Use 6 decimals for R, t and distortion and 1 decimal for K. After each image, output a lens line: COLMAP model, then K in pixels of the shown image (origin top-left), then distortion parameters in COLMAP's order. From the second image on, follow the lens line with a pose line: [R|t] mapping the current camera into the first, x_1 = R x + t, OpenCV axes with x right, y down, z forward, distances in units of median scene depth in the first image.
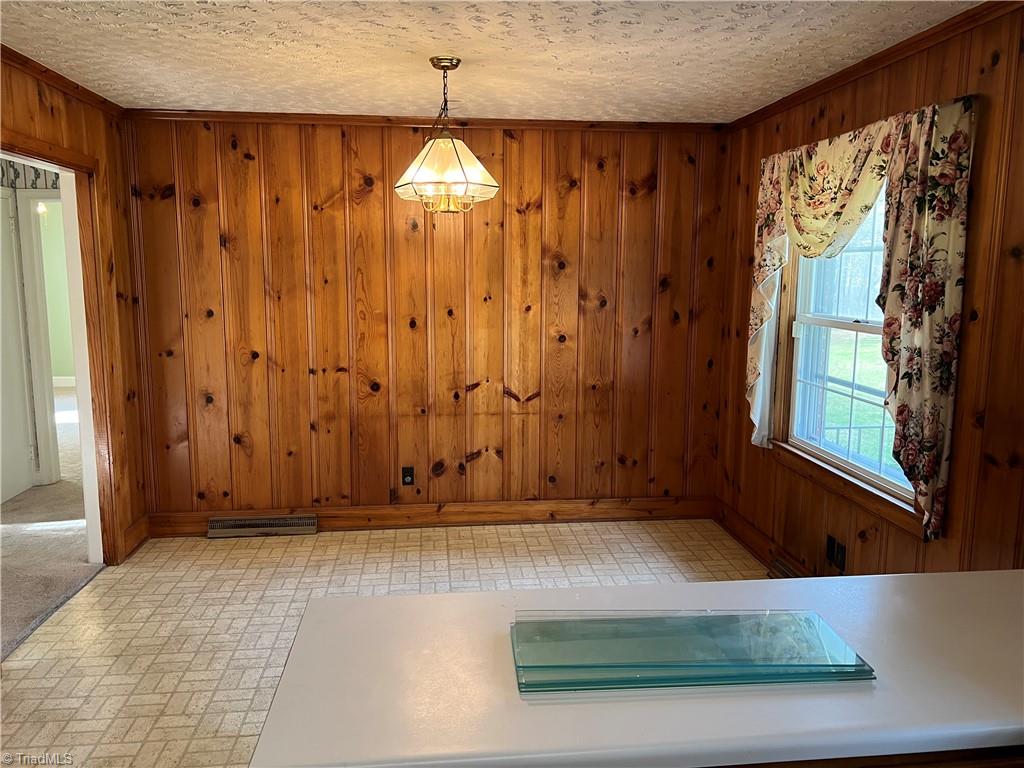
lens RADIAL K [[767.1, 0, 509.9], [0, 767.1, 382.5], [0, 0, 1]] dist [0.052152, -0.069870]
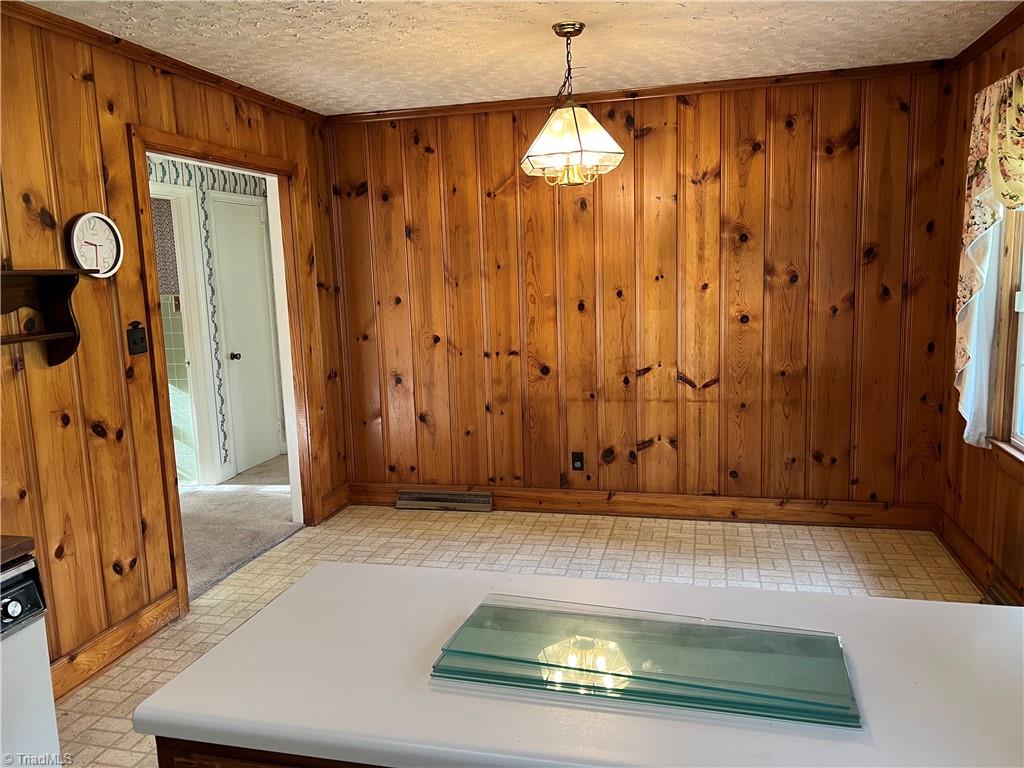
lens RADIAL K [[767.1, 0, 514.7], [0, 767.1, 379.8], [0, 0, 1]] dist [0.052152, -0.069870]
pose [[0.937724, 0.014688, -0.347072, 0.136053], [-0.012965, 0.999889, 0.007286, 0.011683], [0.347140, -0.002333, 0.937810, 0.051409]]
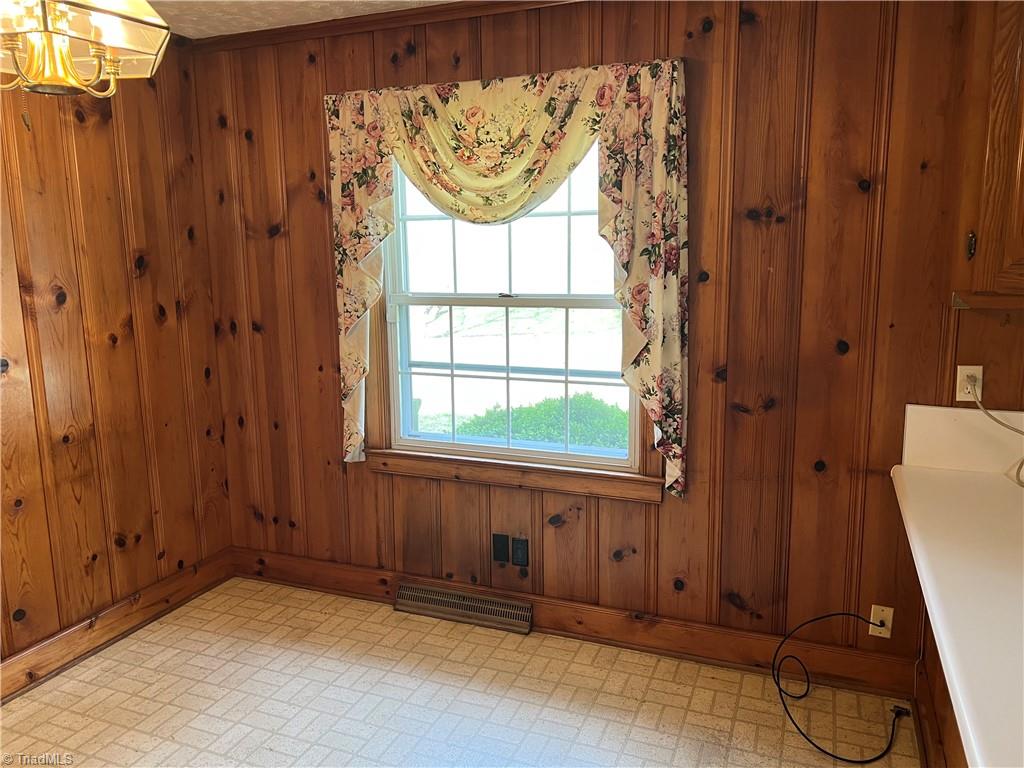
lens RADIAL K [[767.1, 0, 495.5], [0, 767.1, 387.5], [0, 0, 1]] dist [0.052152, -0.069870]
pose [[0.474571, -0.160216, 0.865513, -0.263134], [0.144370, 0.984147, 0.103016, -0.050041], [-0.868297, 0.076066, 0.490178, 0.429926]]
